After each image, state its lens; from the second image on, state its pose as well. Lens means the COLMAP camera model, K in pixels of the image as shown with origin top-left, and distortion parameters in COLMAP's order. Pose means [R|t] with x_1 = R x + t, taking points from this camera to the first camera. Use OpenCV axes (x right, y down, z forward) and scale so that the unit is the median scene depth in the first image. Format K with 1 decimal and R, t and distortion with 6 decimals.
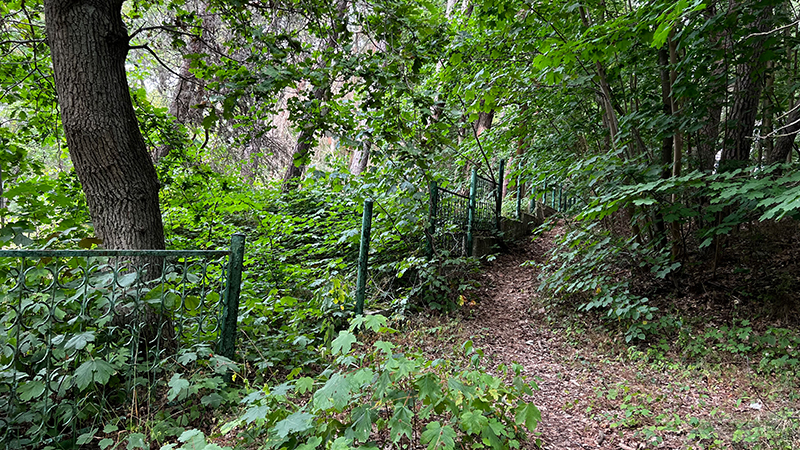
lens RADIAL K [[590.1, 0, 400.7], [0, 590.1, 225.2], [0, 0, 1]] dist [0.049798, -0.045926]
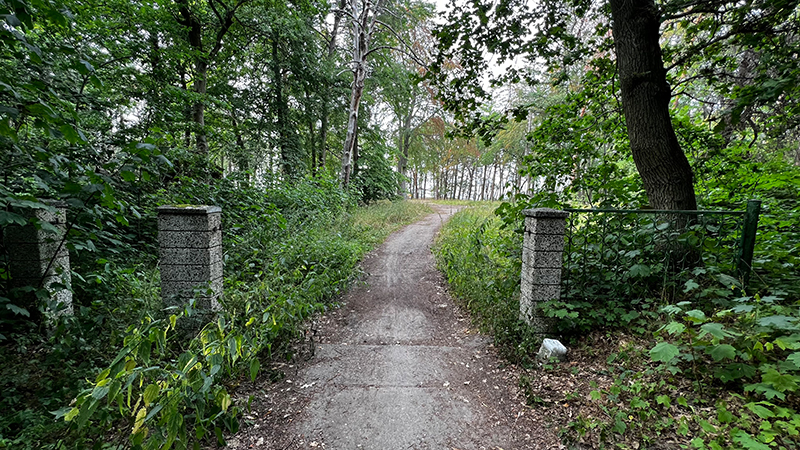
lens RADIAL K [[308.4, 0, 399.0], [0, 308.4, 226.7], [0, 0, 1]] dist [-0.002511, -0.000186]
pose [[0.370696, 0.034851, -0.928100, 0.100328], [0.024162, 0.998596, 0.047149, 0.022076], [0.928440, -0.039903, 0.369333, -0.091178]]
